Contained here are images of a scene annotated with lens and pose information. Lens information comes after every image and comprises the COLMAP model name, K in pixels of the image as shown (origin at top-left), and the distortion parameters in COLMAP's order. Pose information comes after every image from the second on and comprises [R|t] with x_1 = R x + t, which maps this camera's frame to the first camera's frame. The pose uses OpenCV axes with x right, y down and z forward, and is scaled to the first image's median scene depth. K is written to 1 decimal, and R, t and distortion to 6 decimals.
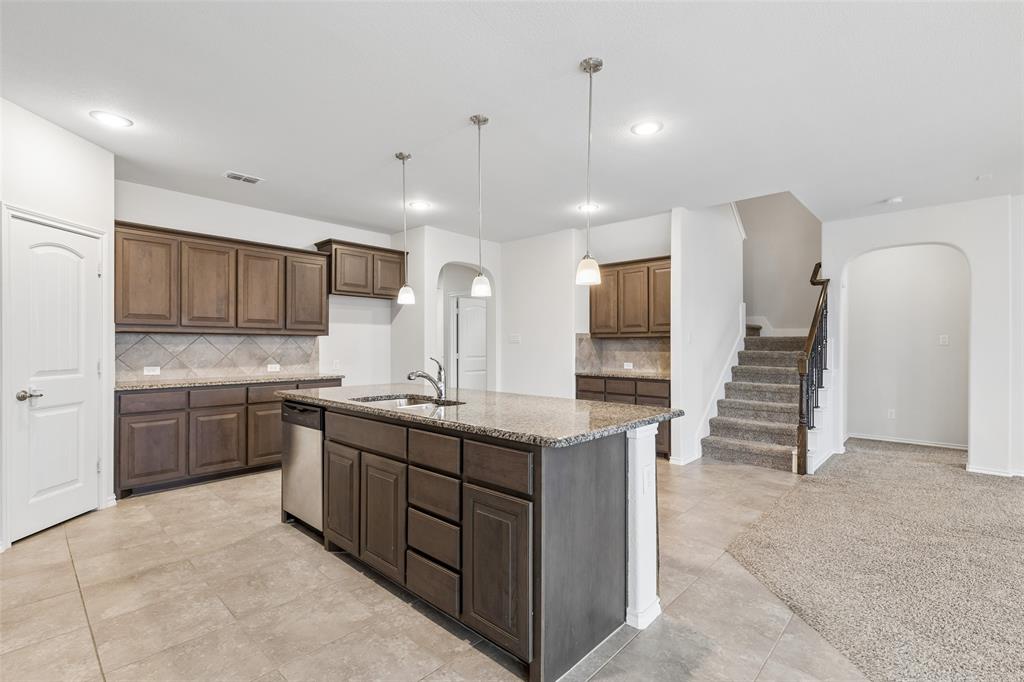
lens RADIAL K [[461.4, 0, 508.9], [0, 461.4, 342.0], [0, 0, 1]] dist [0.008021, -0.001690]
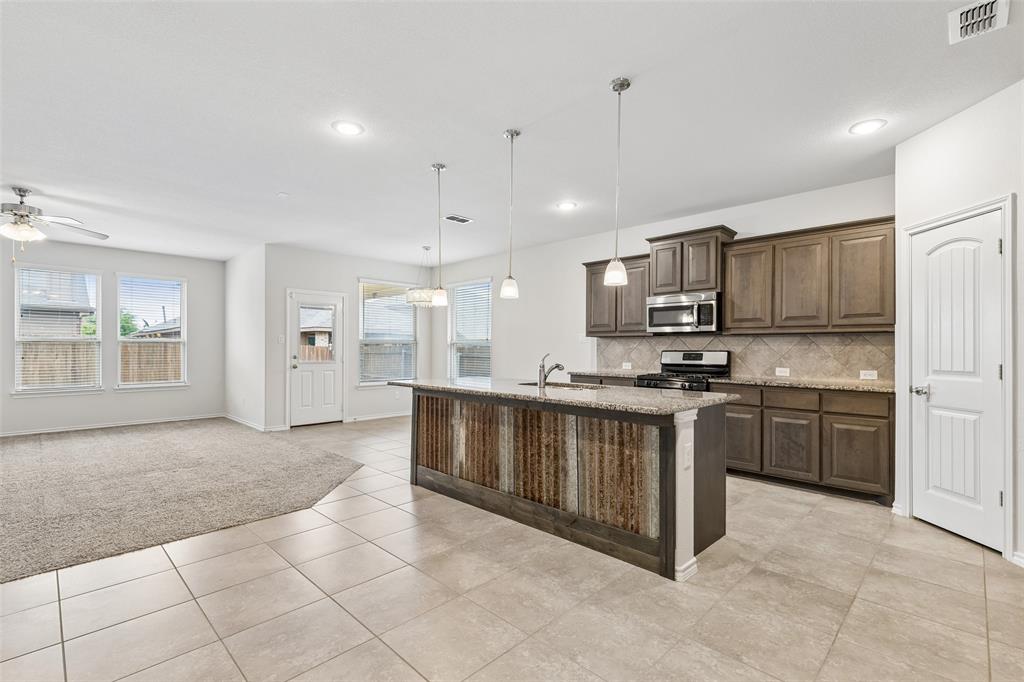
lens RADIAL K [[461.4, 0, 511.4], [0, 461.4, 345.7], [0, 0, 1]] dist [0.008021, -0.001690]
pose [[-0.999607, -0.007953, 0.026872, -0.057232], [-0.008326, 0.999870, -0.013796, 0.019045], [-0.026759, -0.014014, -0.999544, 1.277236]]
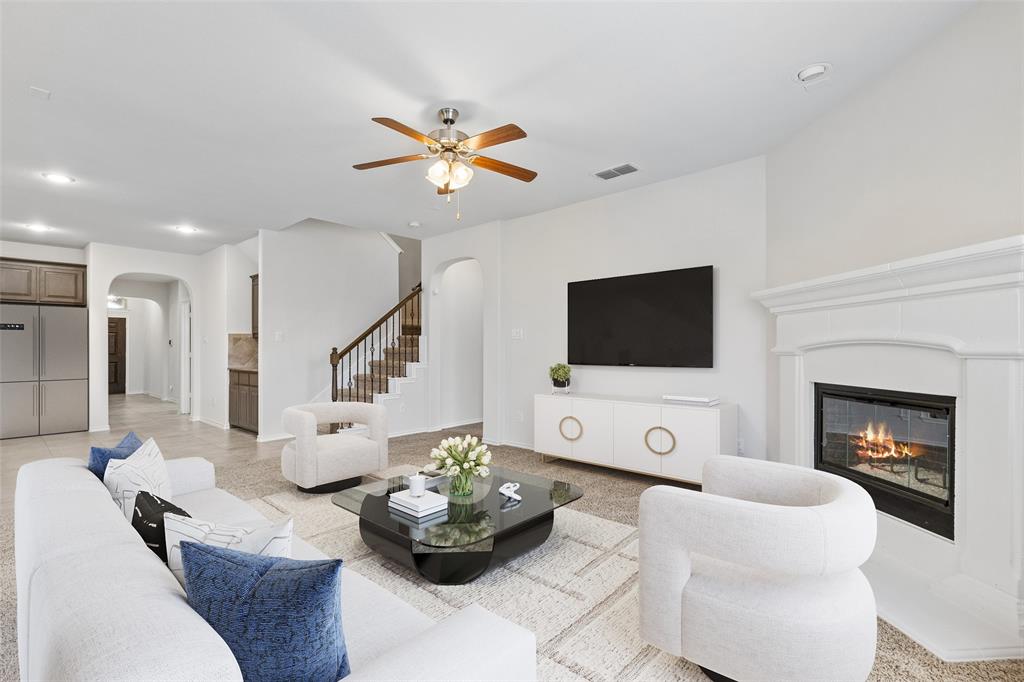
lens RADIAL K [[461.4, 0, 512.9], [0, 461.4, 345.2], [0, 0, 1]] dist [0.008021, -0.001690]
pose [[0.999839, -0.007472, 0.016299, 1.001686], [0.007429, 0.999969, 0.002667, 0.014463], [-0.016318, -0.002546, 0.999864, -0.222819]]
